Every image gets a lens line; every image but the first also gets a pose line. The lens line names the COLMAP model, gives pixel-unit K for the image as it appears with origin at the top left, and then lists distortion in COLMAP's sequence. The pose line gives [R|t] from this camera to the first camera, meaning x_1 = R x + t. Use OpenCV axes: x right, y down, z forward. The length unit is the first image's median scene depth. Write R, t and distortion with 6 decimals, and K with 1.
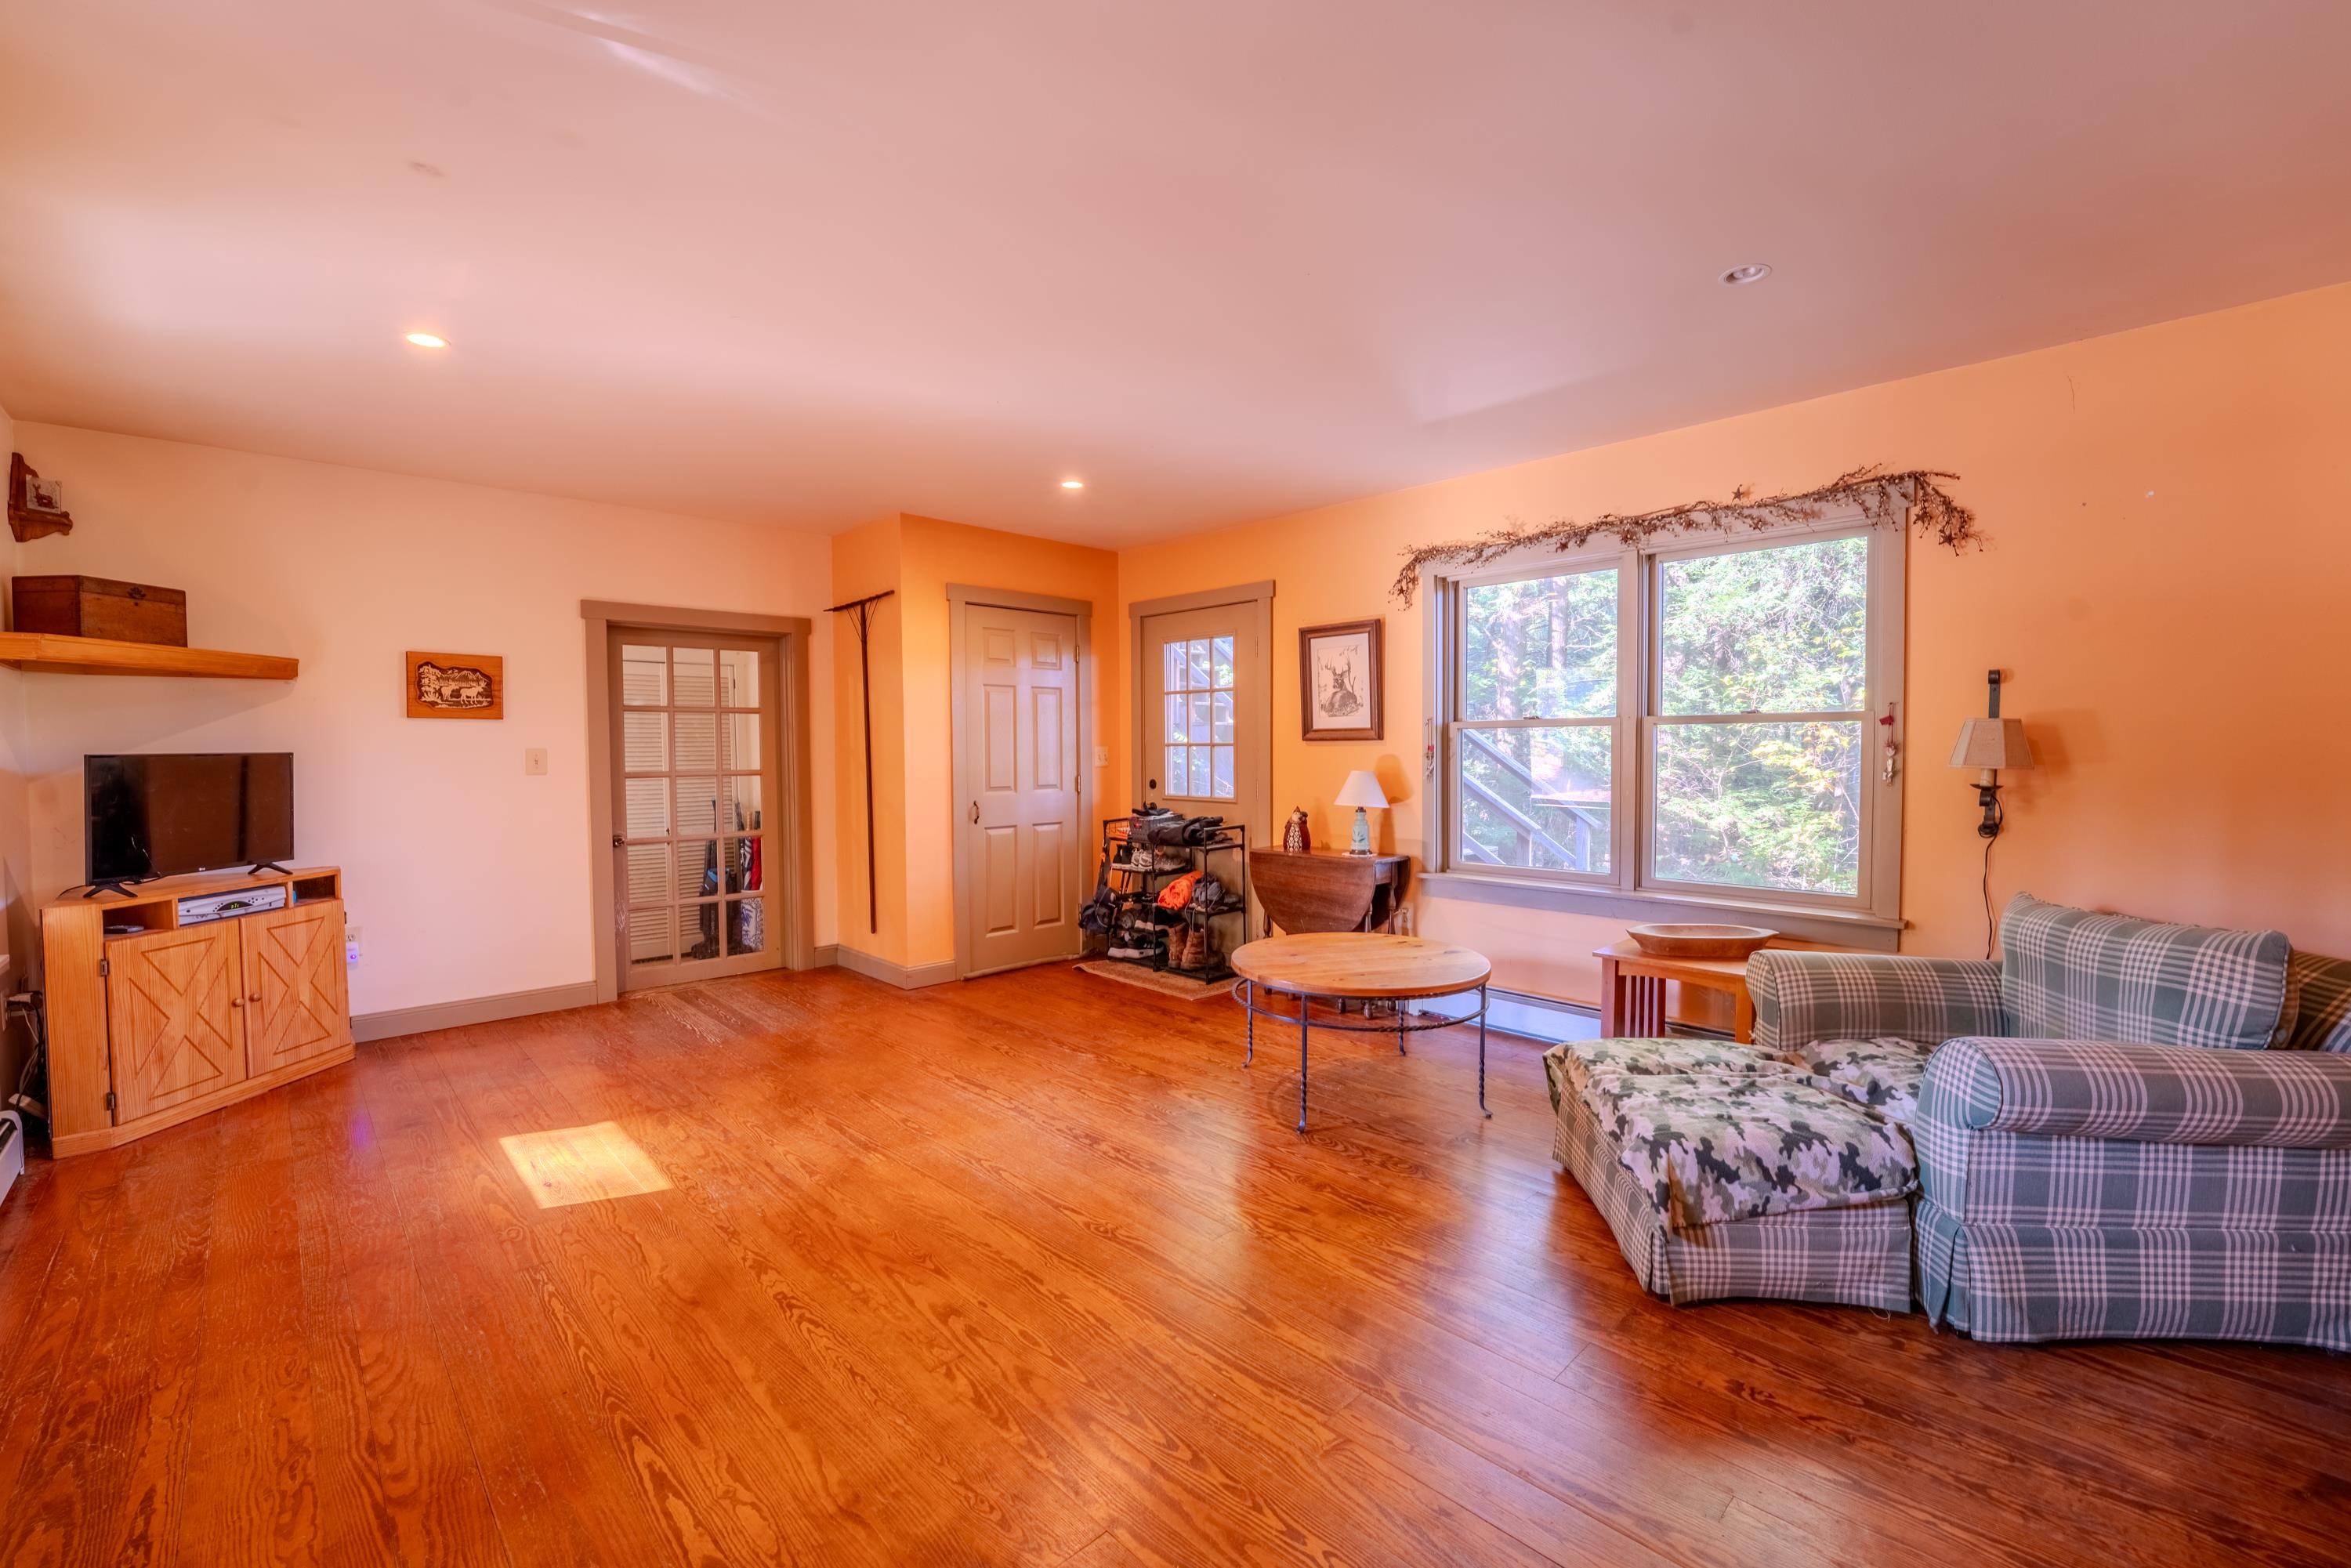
lens RADIAL K [[941.2, 0, 1179.0], [0, 941.2, 781.6], [0, 0, 1]] dist [-0.024623, 0.000108]
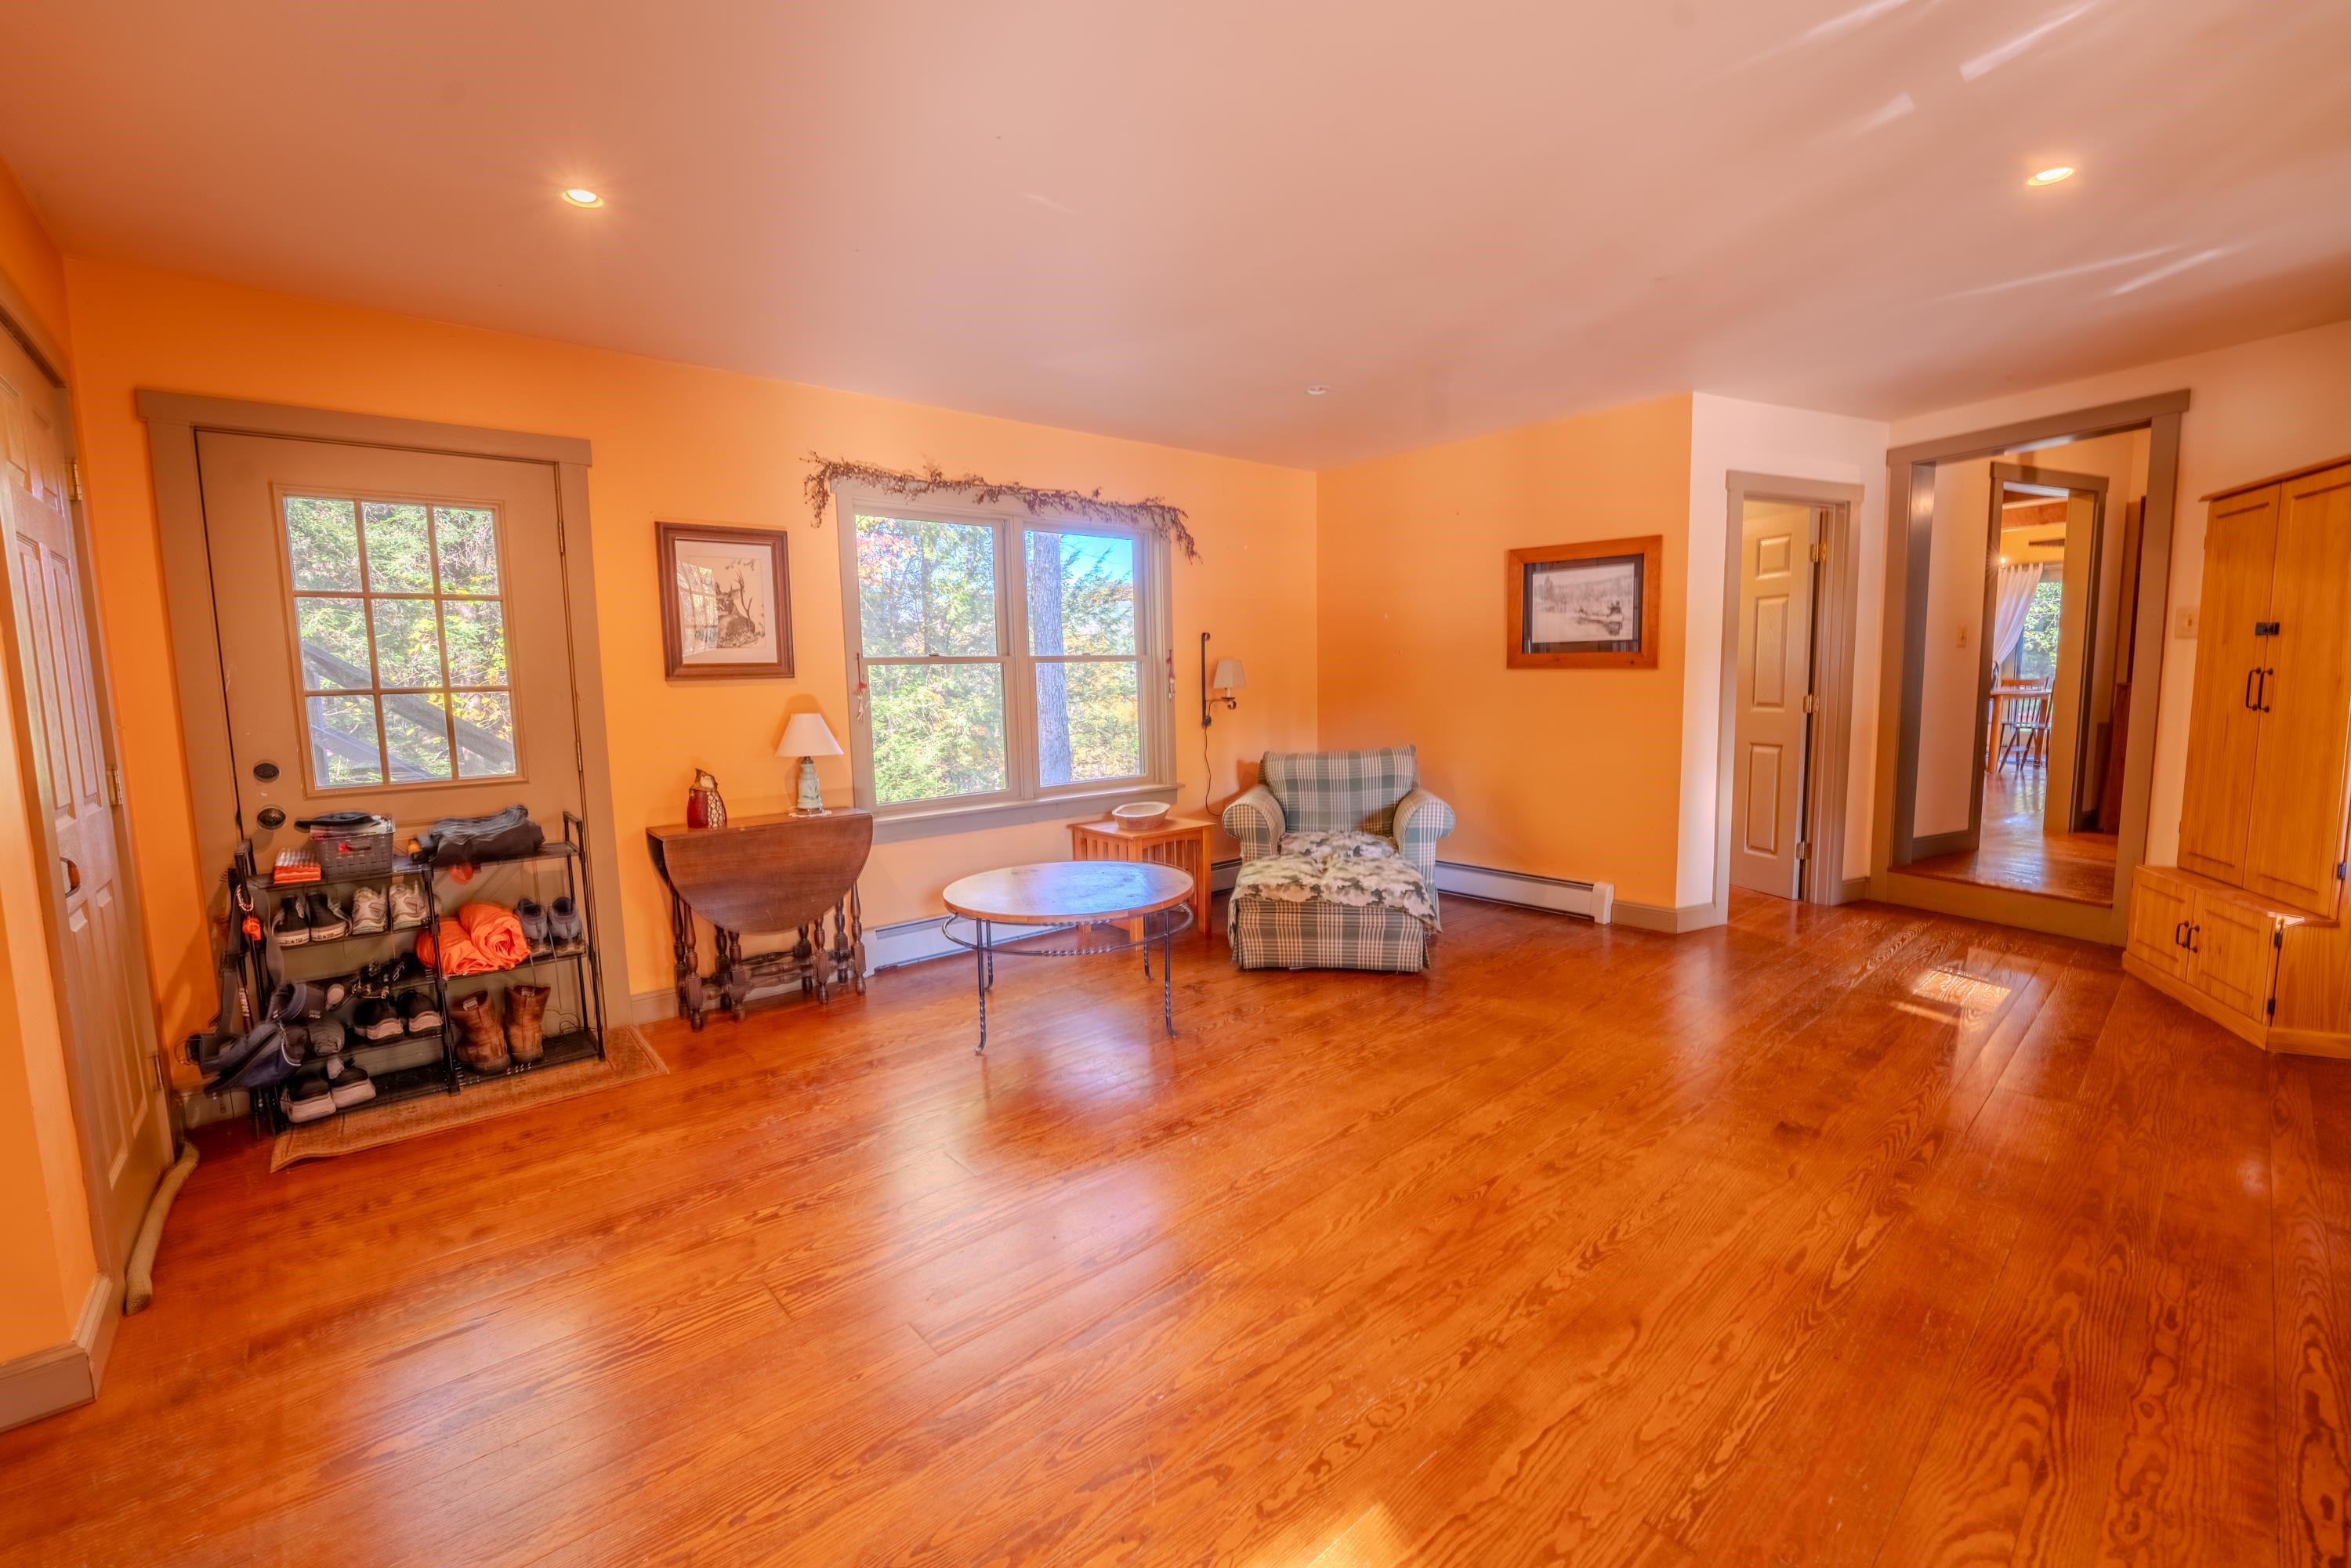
lens RADIAL K [[941.2, 0, 1176.1], [0, 941.2, 776.8], [0, 0, 1]] dist [-0.024623, 0.000108]
pose [[0.079968, -0.102402, 0.991524, -0.656387], [0.060847, 0.993356, 0.097684, -0.018388], [-0.994939, 0.052520, 0.085668, 0.645491]]
